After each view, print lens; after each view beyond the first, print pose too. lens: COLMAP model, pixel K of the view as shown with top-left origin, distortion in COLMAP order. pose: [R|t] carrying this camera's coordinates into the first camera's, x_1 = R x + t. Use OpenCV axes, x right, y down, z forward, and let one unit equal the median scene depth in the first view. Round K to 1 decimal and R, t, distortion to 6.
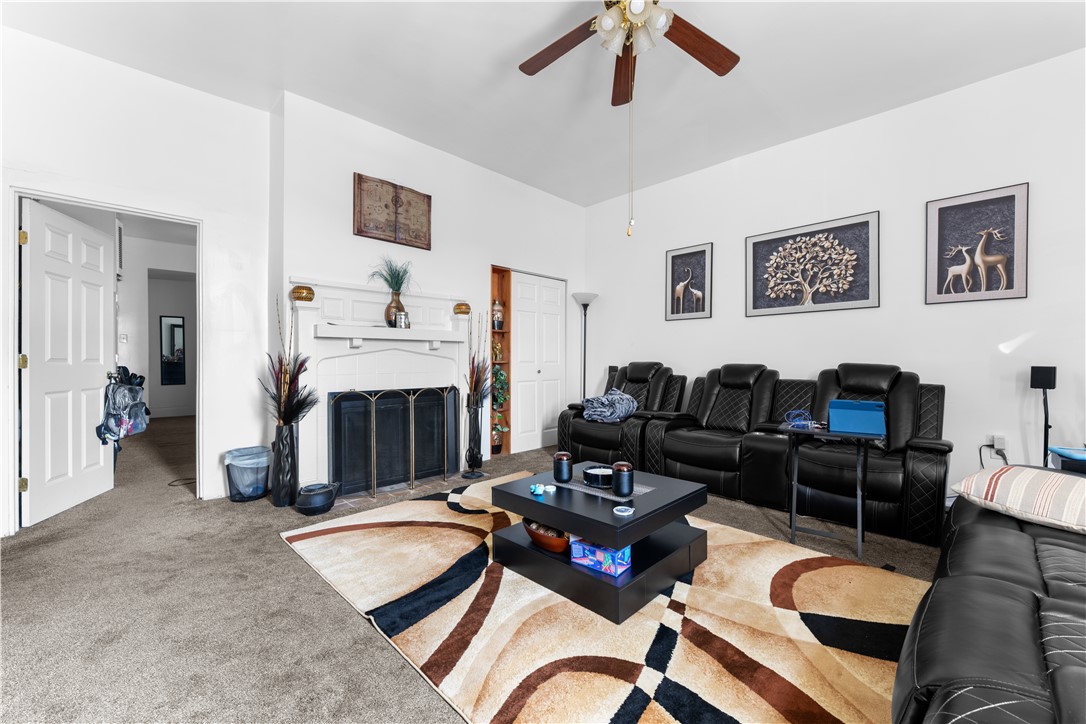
lens RADIAL K [[436.7, 0, 550.7], [0, 436.7, 368.0], [0, 0, 1]] dist [-0.004330, -0.000665]
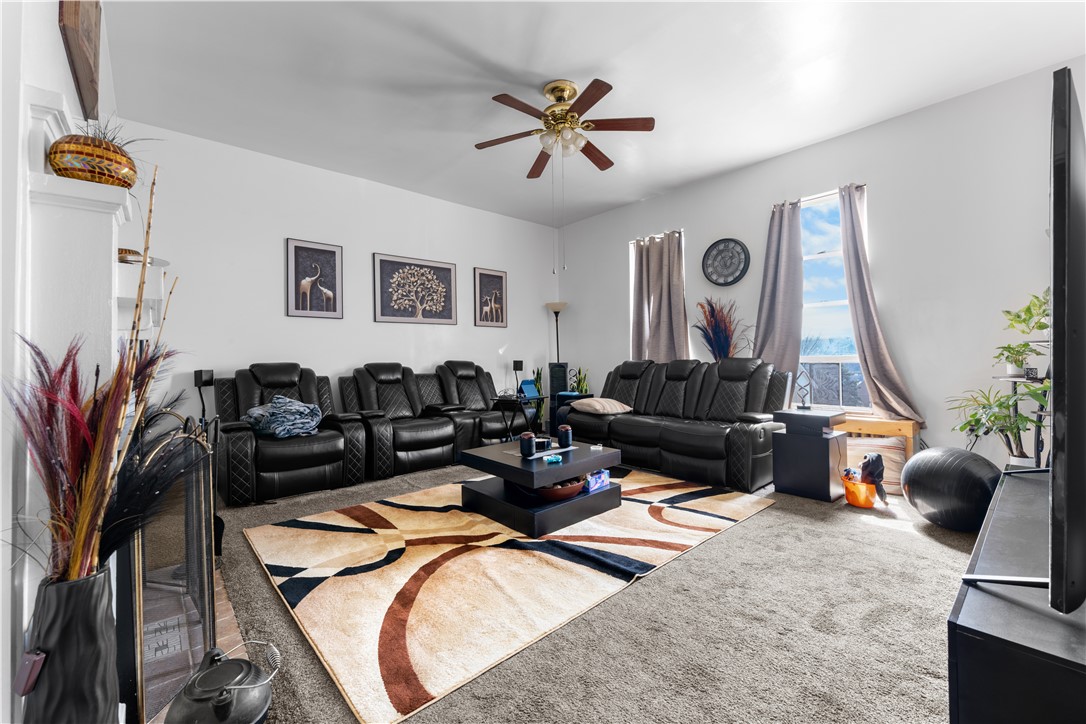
lens RADIAL K [[436.7, 0, 548.8], [0, 436.7, 355.4], [0, 0, 1]] dist [-0.004330, -0.000665]
pose [[0.054831, 0.001008, 0.998495, -0.747217], [0.027320, 0.999624, -0.002510, -0.014434], [-0.998122, 0.027416, 0.054783, 0.534635]]
